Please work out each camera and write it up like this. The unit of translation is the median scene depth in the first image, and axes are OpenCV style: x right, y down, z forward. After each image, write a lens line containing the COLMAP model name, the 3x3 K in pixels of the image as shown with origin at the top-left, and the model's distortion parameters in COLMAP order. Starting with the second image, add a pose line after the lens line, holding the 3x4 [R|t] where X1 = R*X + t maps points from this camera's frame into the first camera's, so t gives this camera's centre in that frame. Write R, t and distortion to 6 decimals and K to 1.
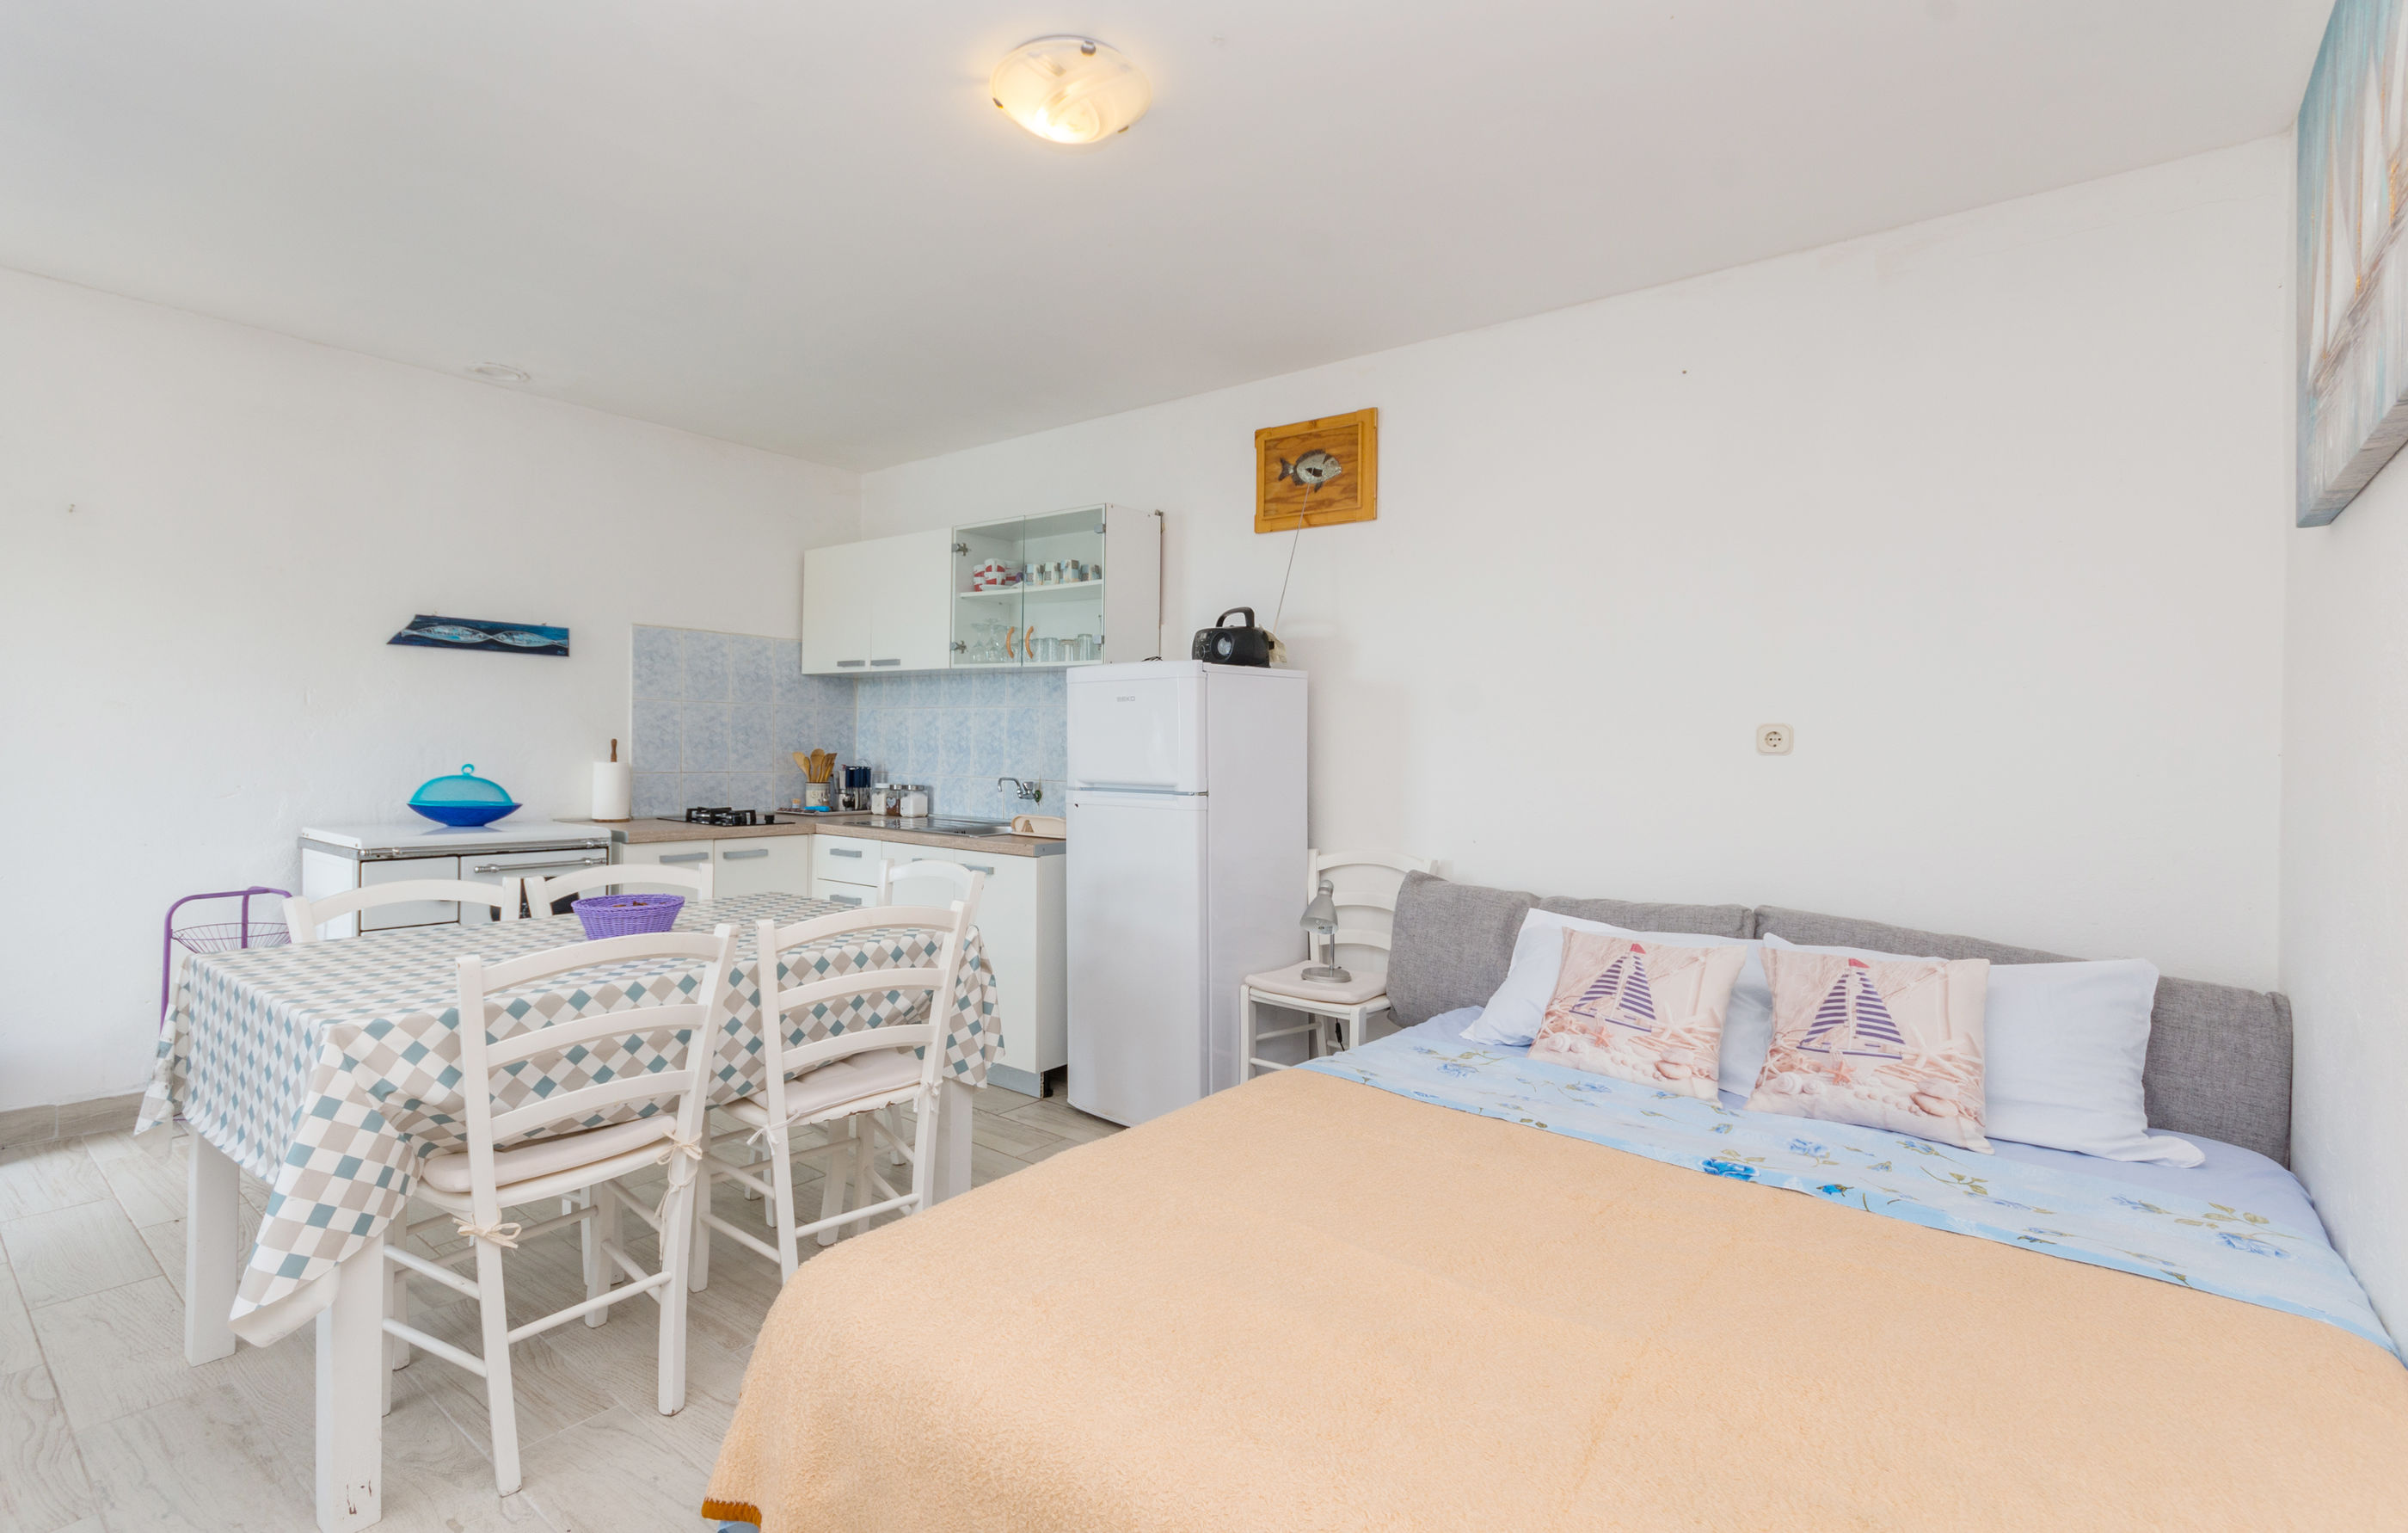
lens RADIAL K [[1051.7, 0, 1214.9], [0, 1051.7, 757.1], [0, 0, 1]] dist [0.007677, -0.001118]
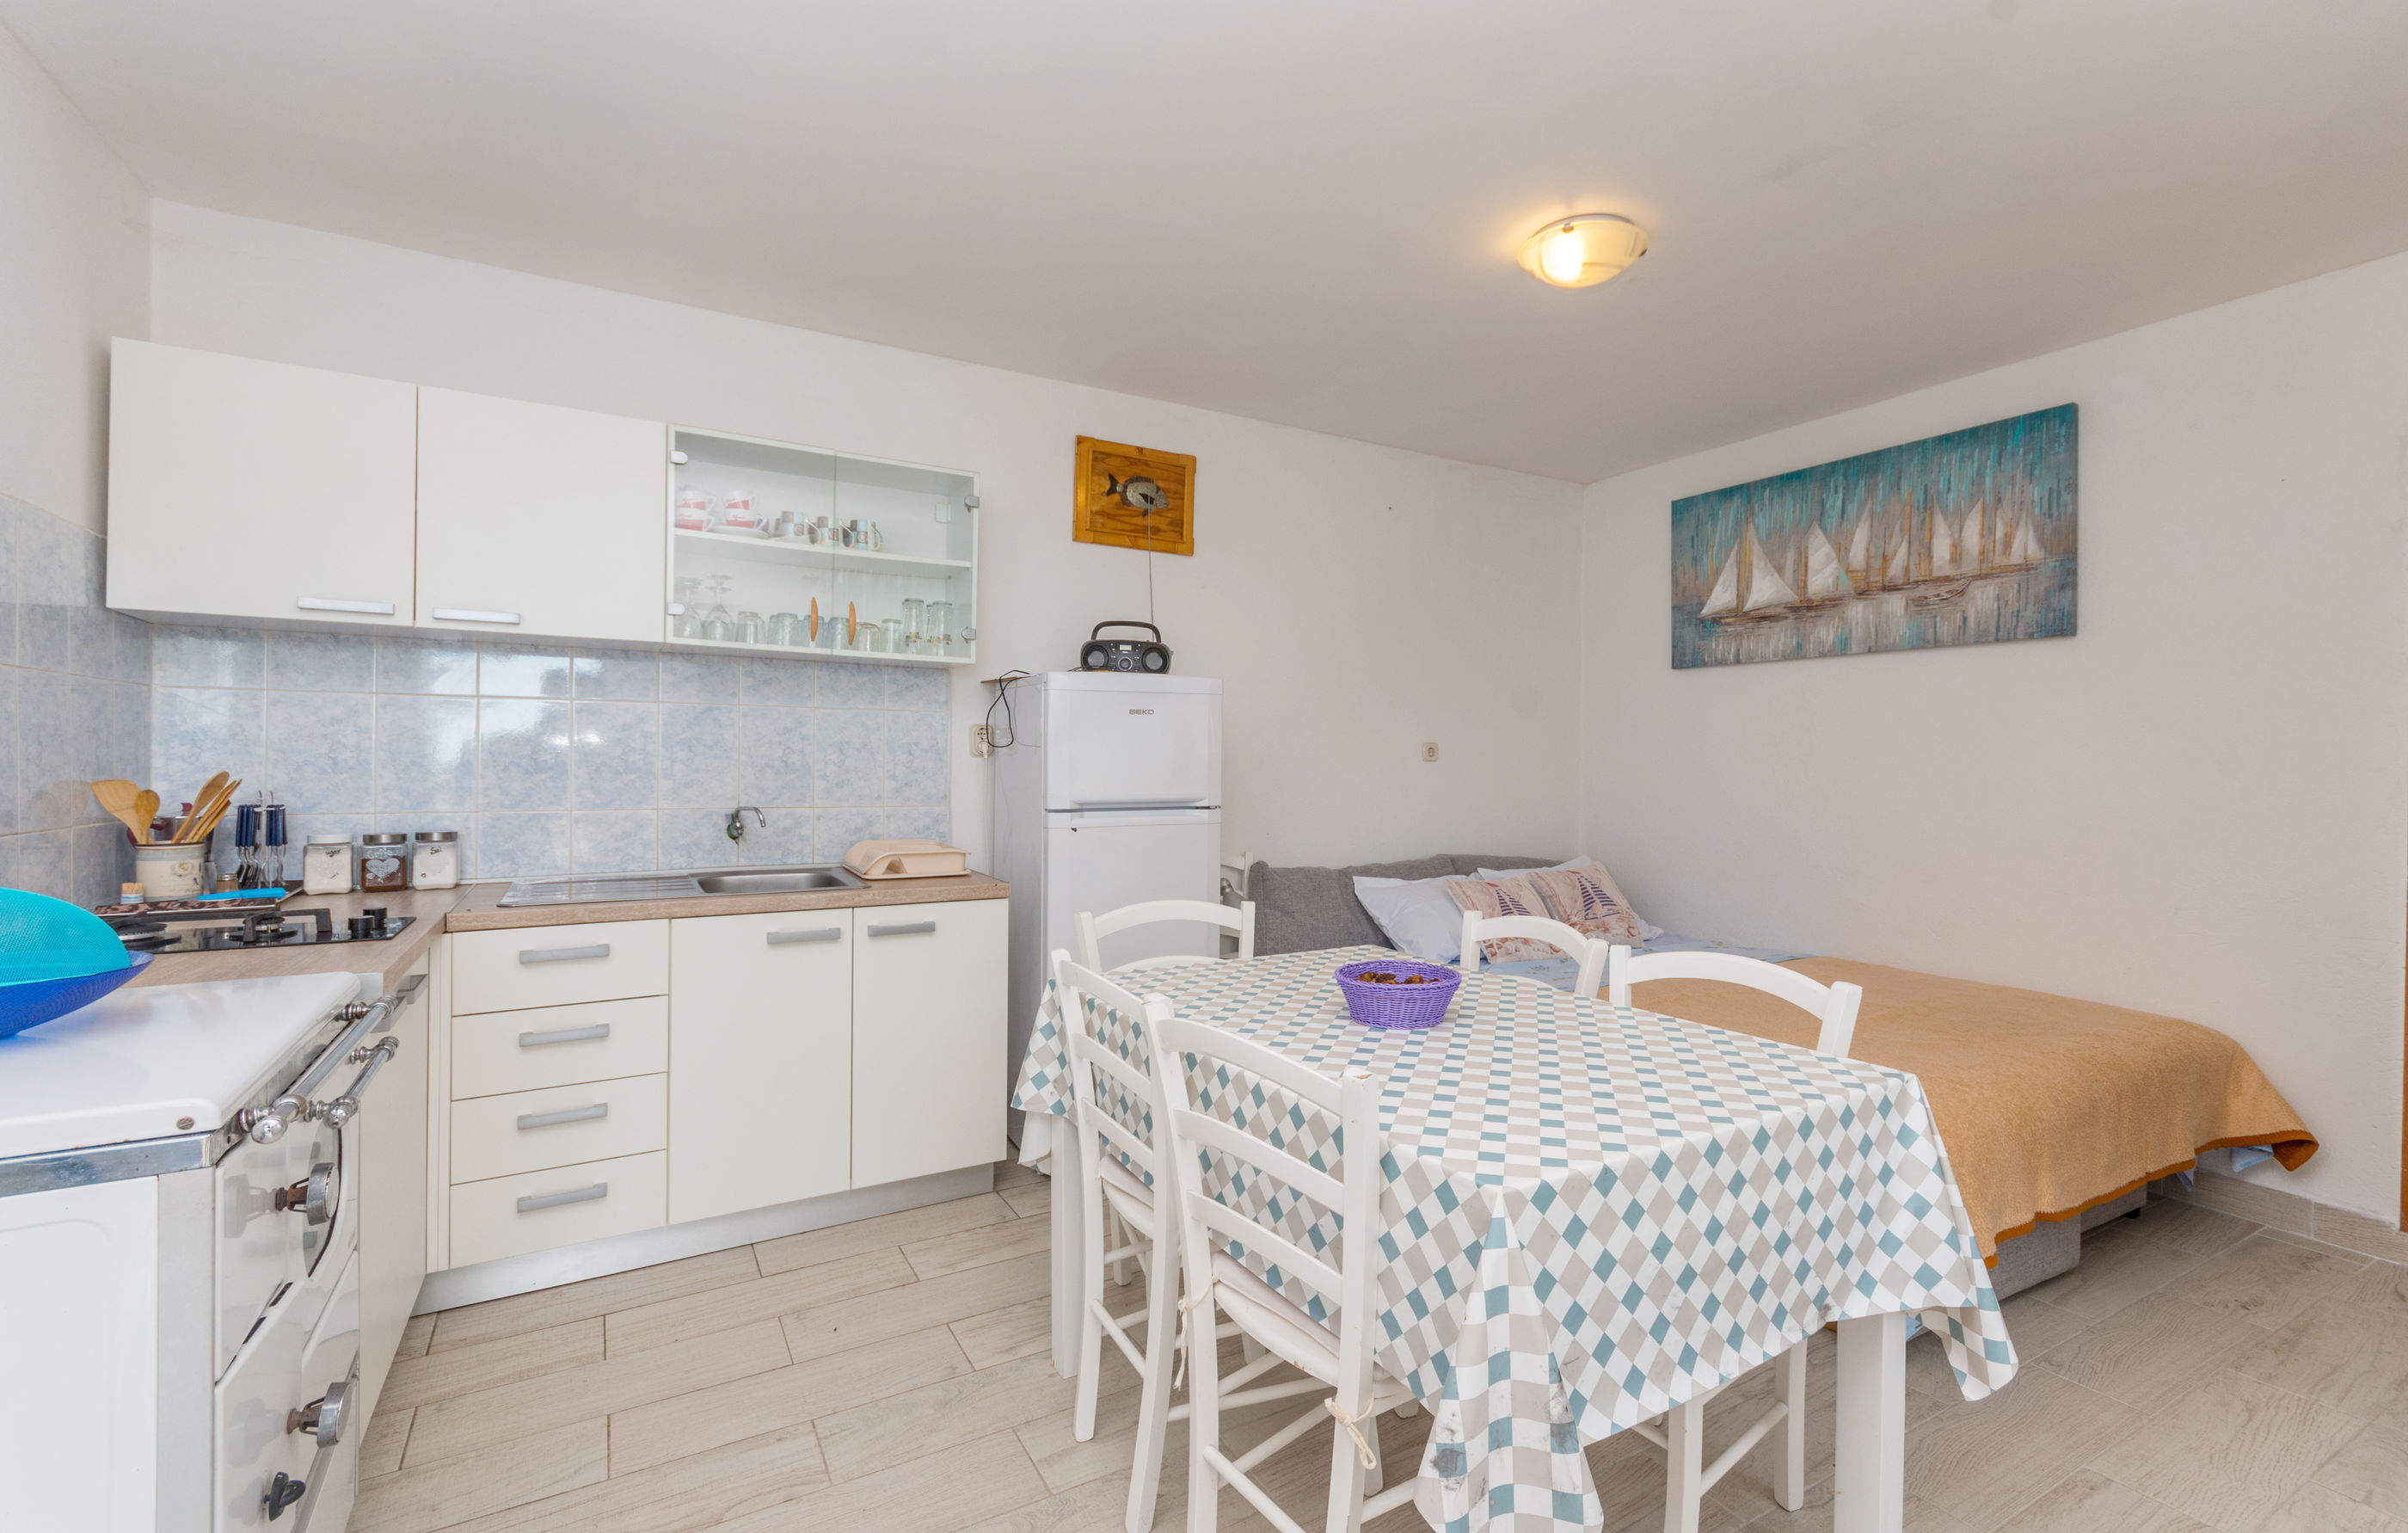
lens RADIAL K [[1051.7, 0, 1214.9], [0, 1051.7, 757.1], [0, 0, 1]] dist [0.007677, -0.001118]
pose [[0.395232, -0.007237, 0.918553, -0.826816], [0.006487, 0.999966, 0.005087, -0.017245], [-0.918558, 0.003948, 0.395266, 0.511613]]
